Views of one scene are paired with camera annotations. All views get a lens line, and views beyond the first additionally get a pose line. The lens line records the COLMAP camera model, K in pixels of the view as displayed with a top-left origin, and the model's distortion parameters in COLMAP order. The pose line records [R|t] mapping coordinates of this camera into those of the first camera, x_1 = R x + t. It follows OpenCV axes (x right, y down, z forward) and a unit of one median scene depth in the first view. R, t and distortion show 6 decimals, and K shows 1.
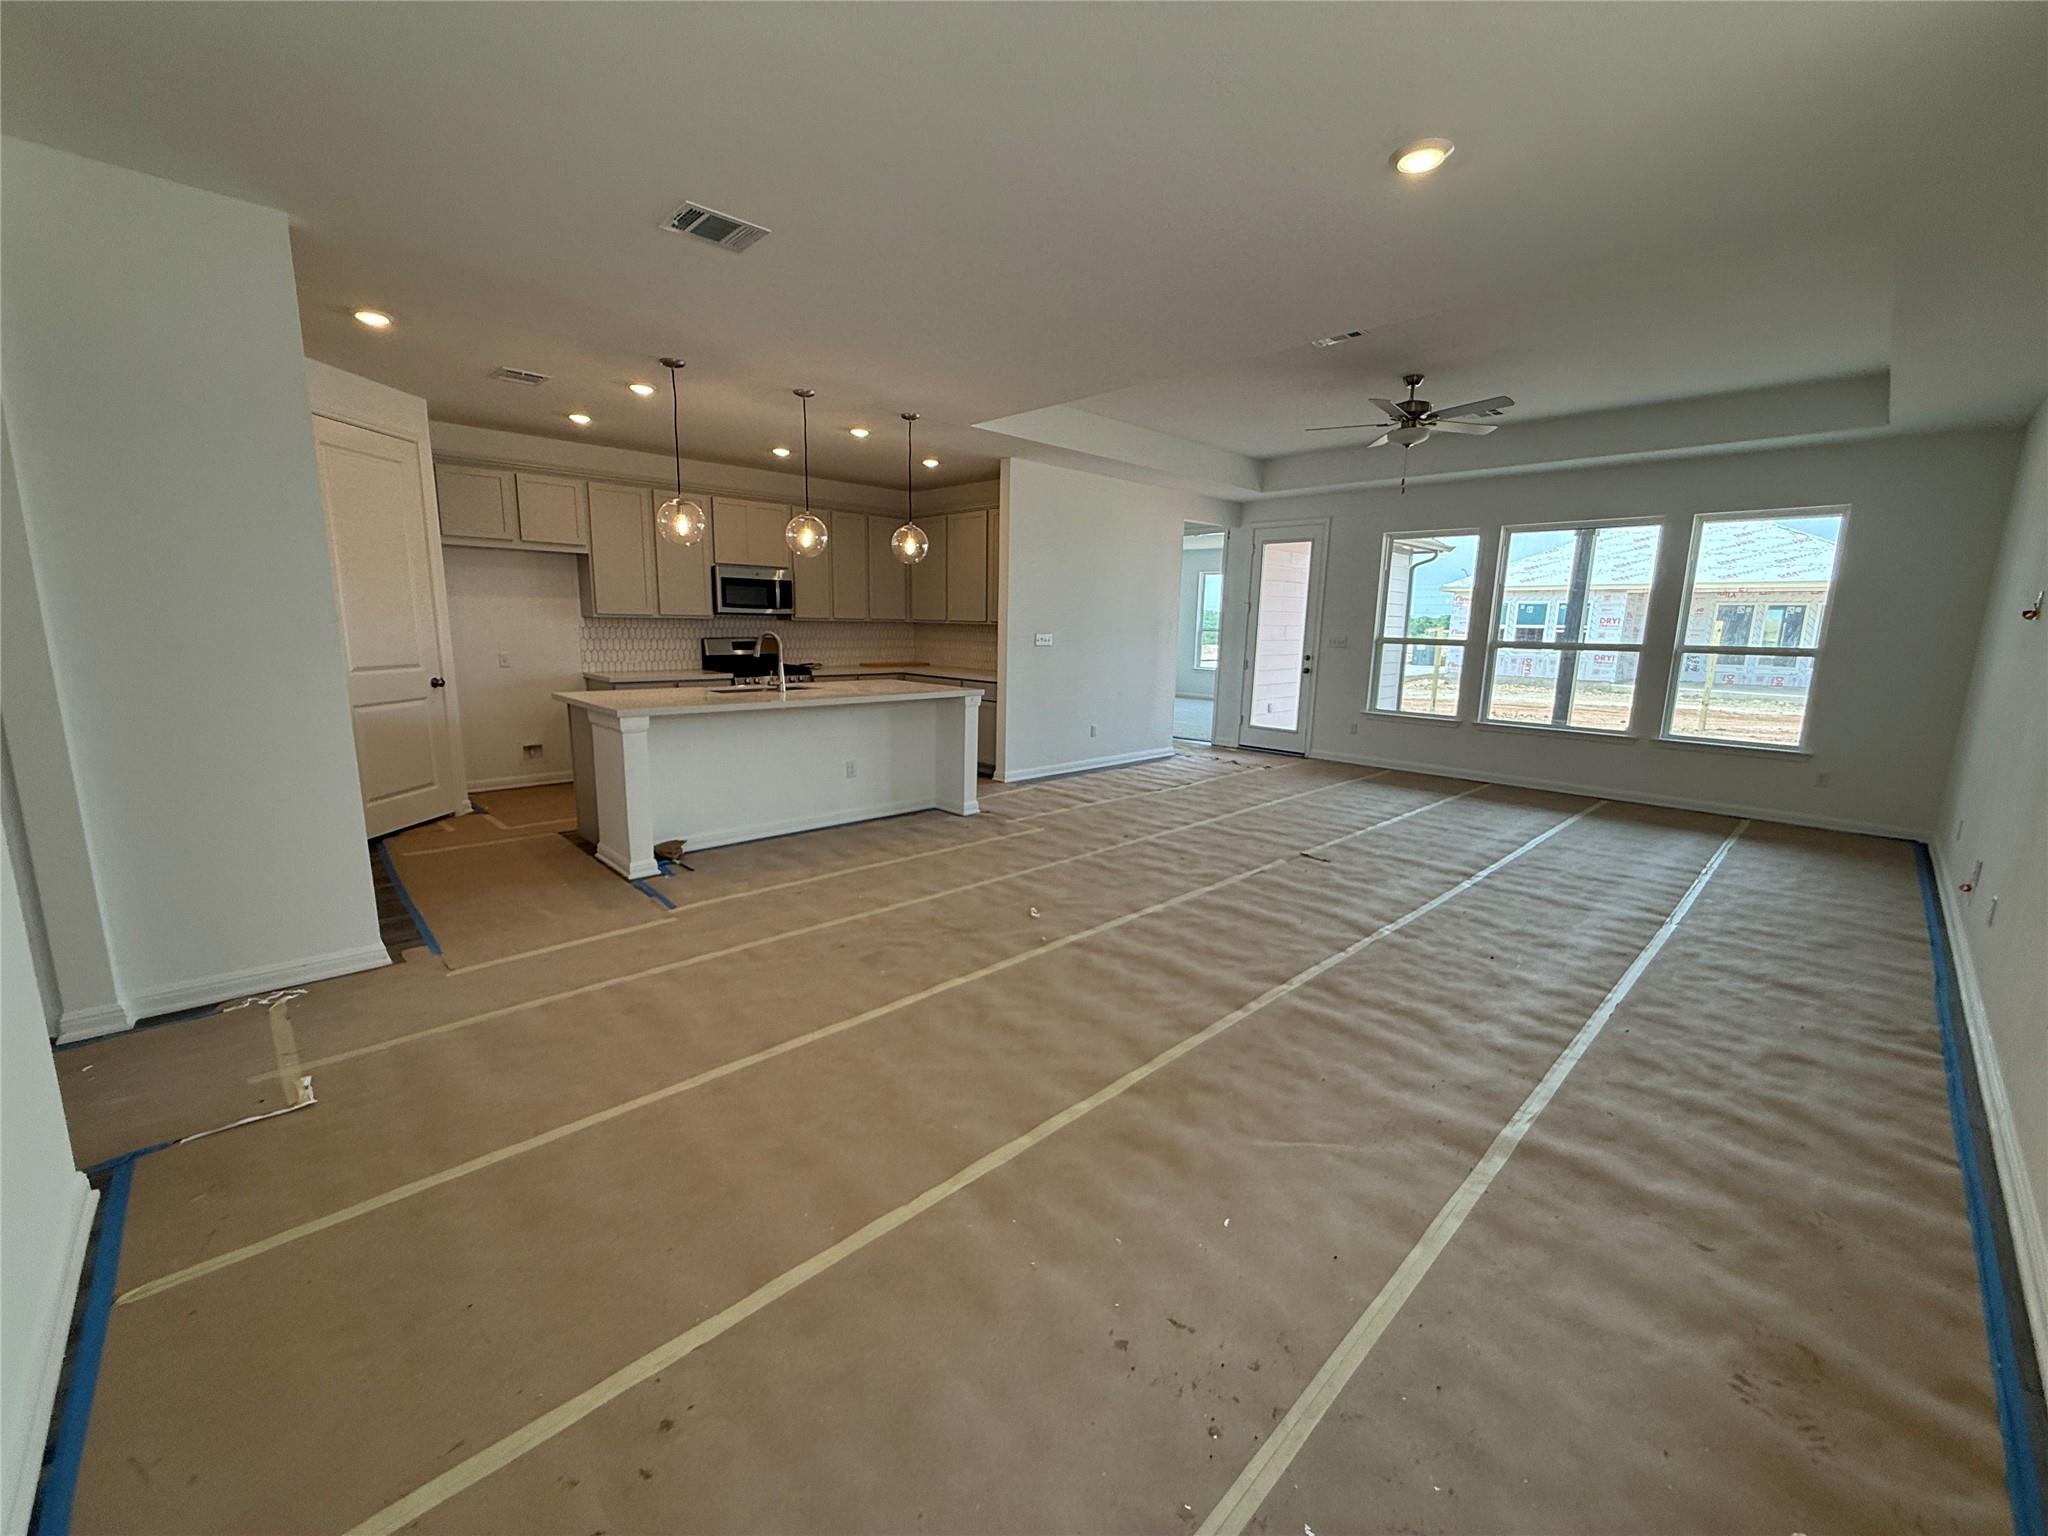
lens RADIAL K [[818.9, 0, 1017.8], [0, 818.9, 770.2], [0, 0, 1]] dist [0.000101, -0.000260]
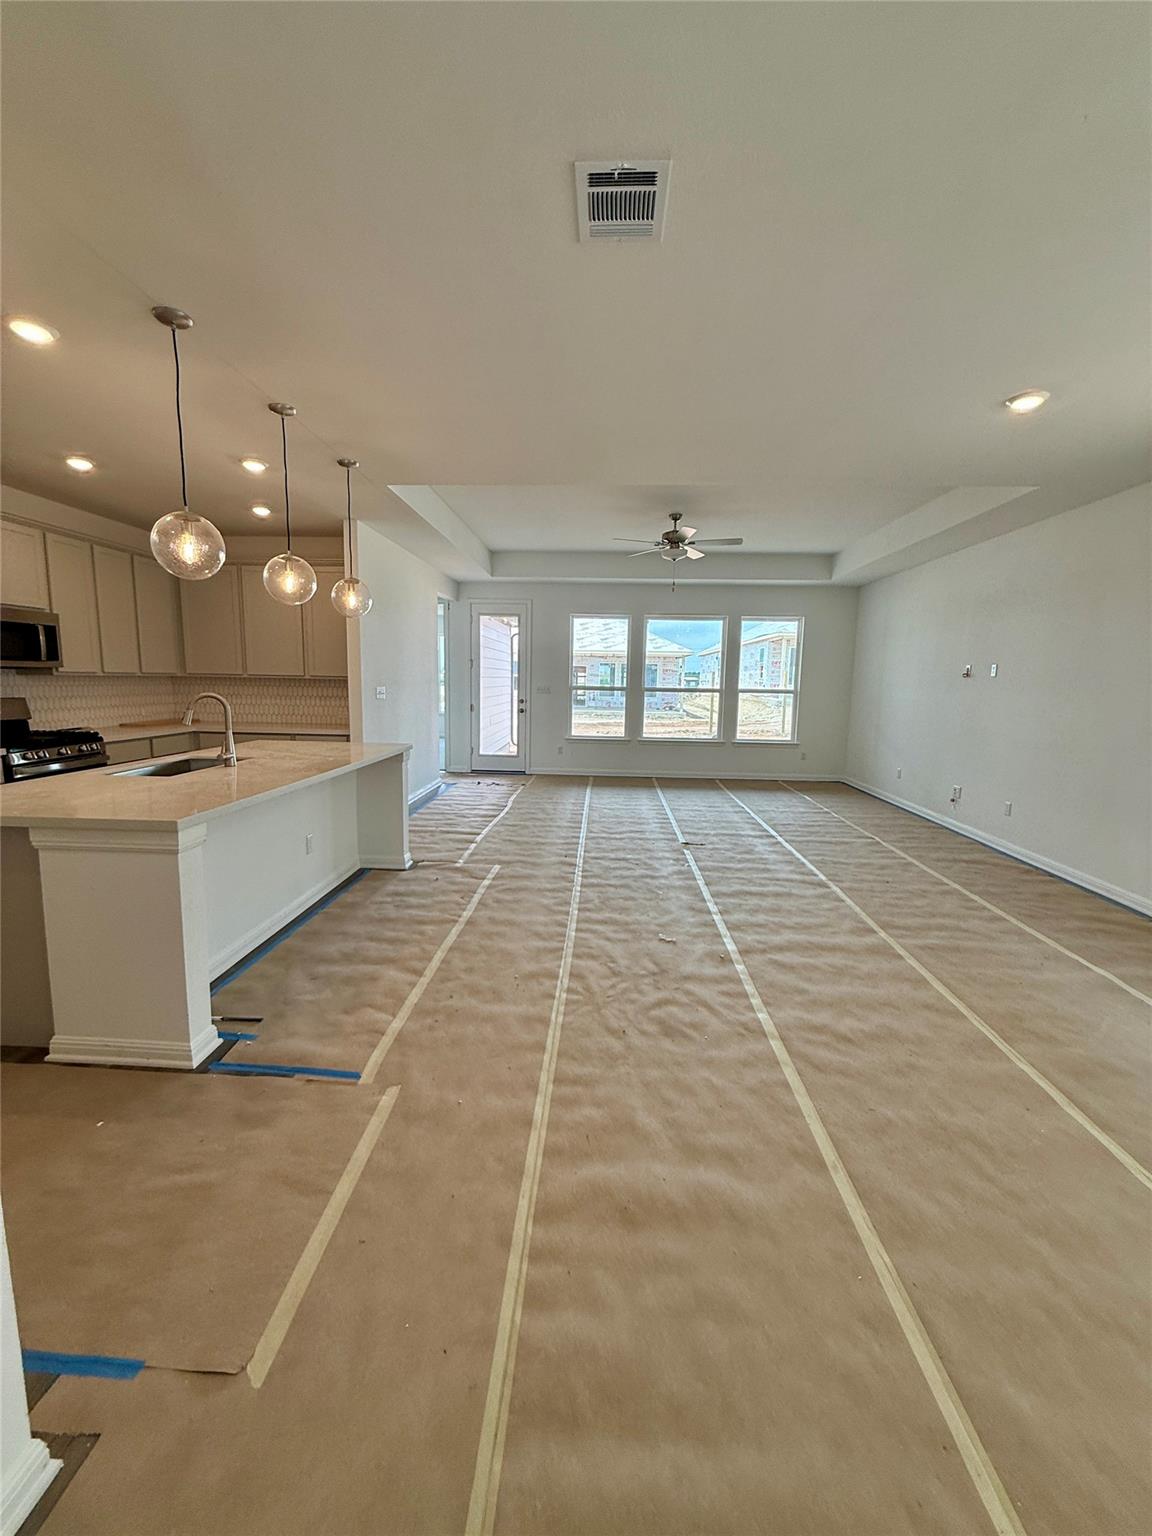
lens RADIAL K [[610.9, 0, 572.0], [0, 610.9, 764.1], [0, 0, 1]] dist [-0.000338, -0.000449]
pose [[0.728996, -0.100224, 0.677141, -0.505828], [0.118735, 0.992742, 0.019108, -0.077563], [-0.674141, 0.066471, 0.735606, 0.367674]]
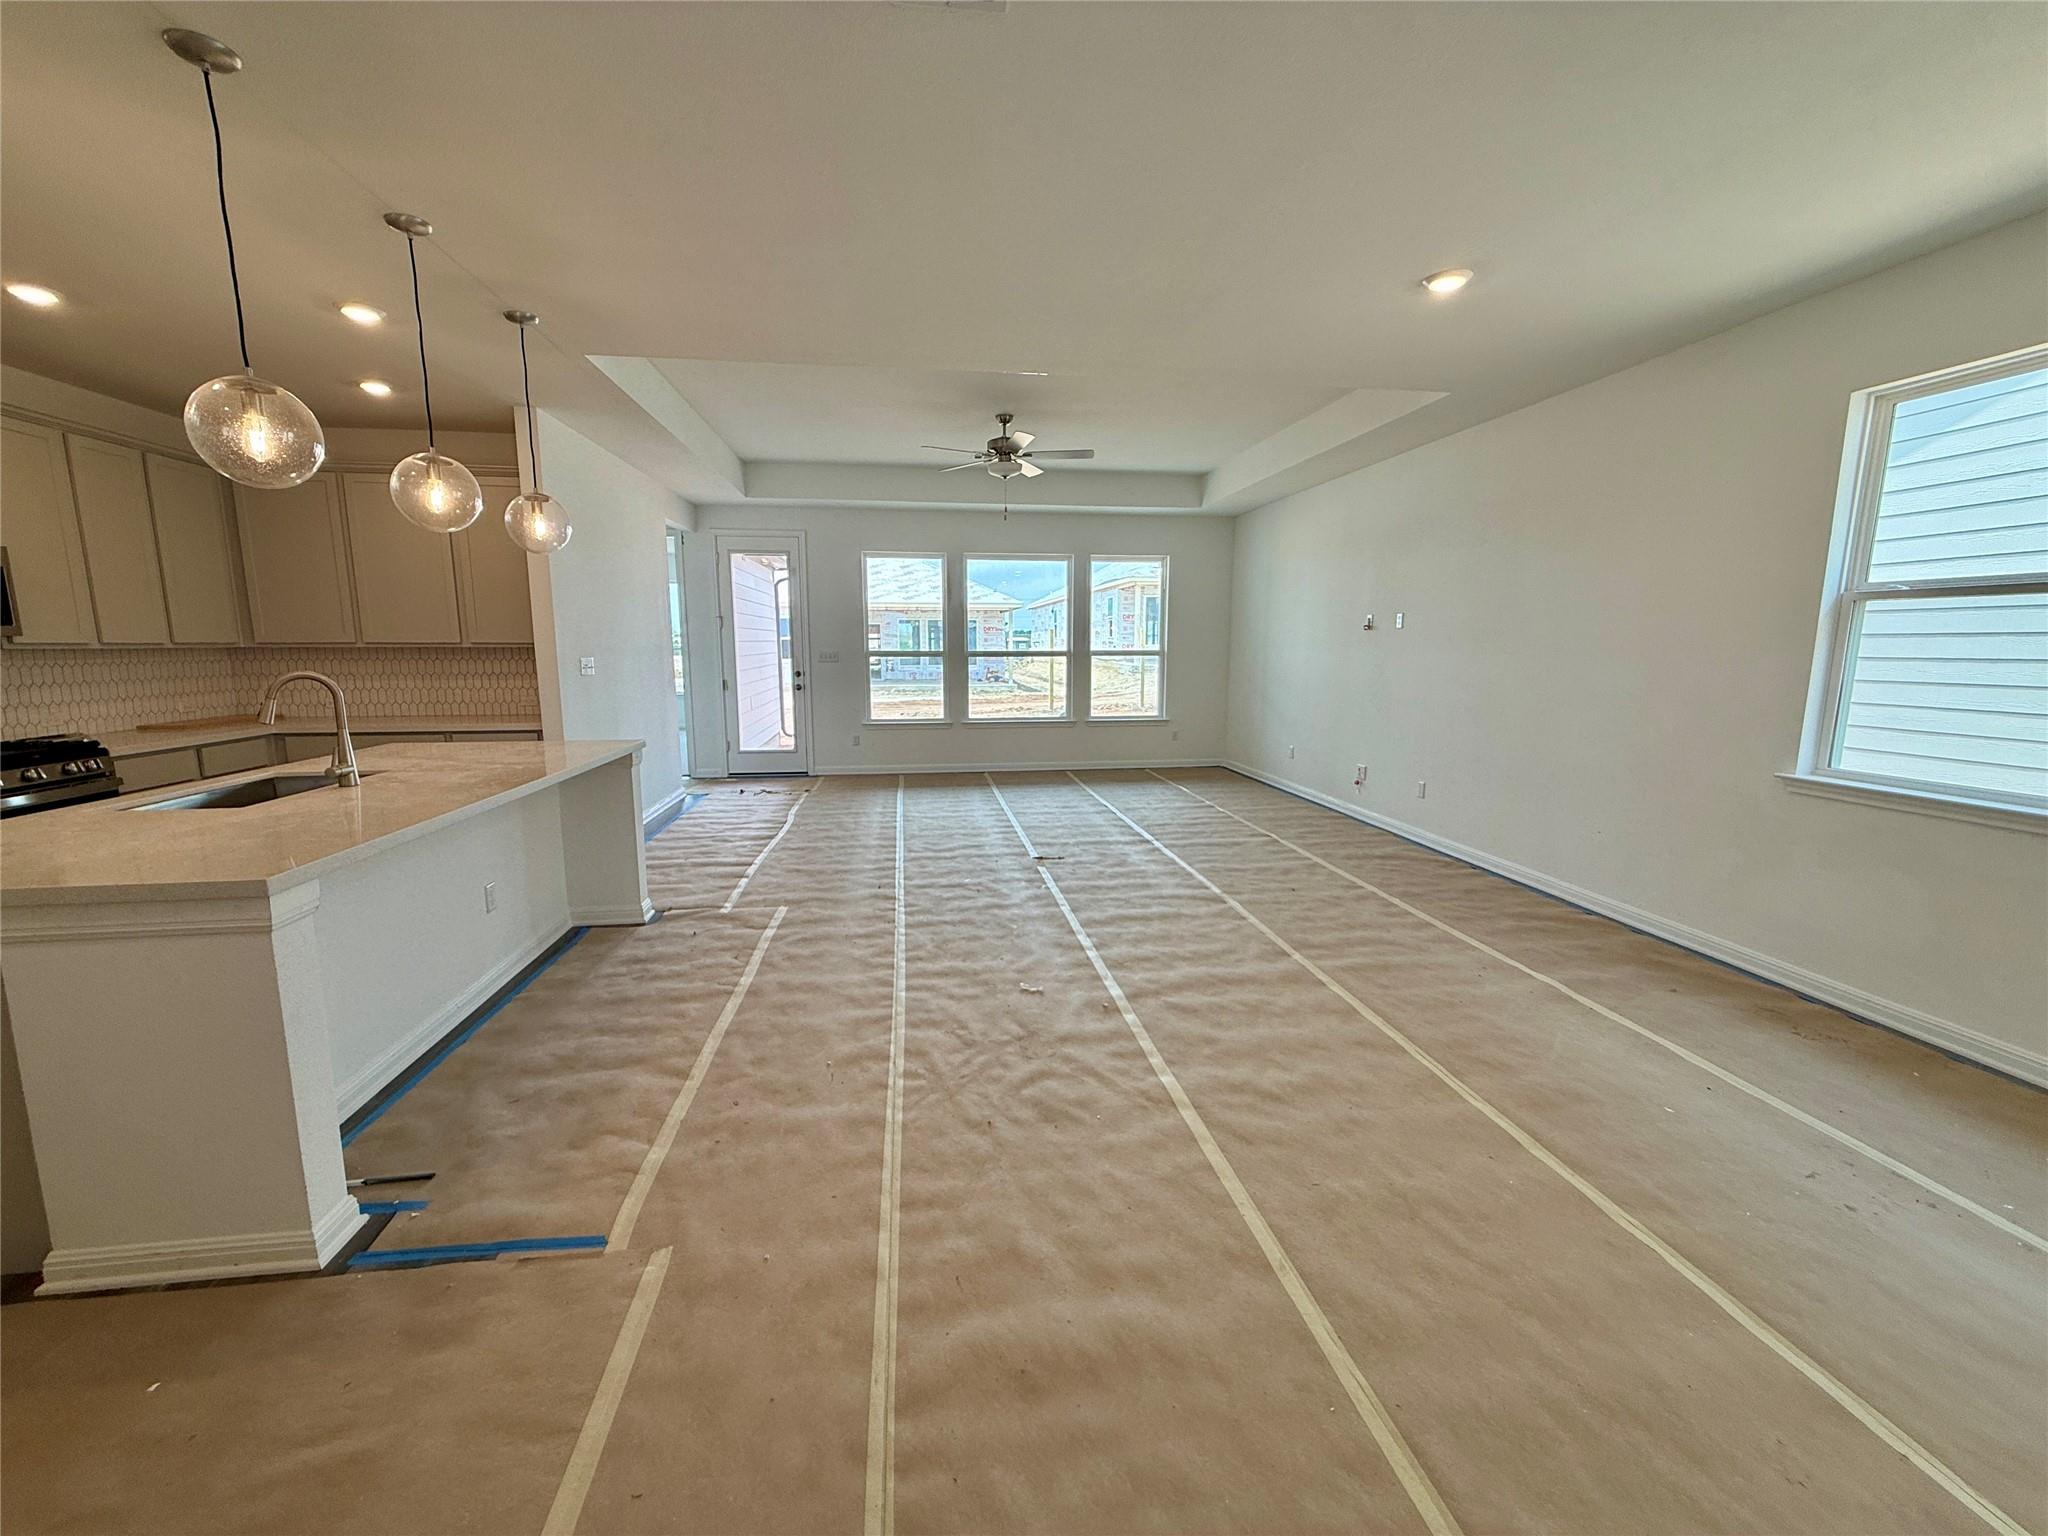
lens RADIAL K [[818.9, 0, 1017.8], [0, 818.9, 770.2], [0, 0, 1]] dist [0.000101, -0.000260]
pose [[0.586453, -0.143436, 0.797182, -0.506872], [0.156332, 0.985734, 0.062355, -0.080537], [-0.794754, 0.088057, 0.600510, 0.397208]]
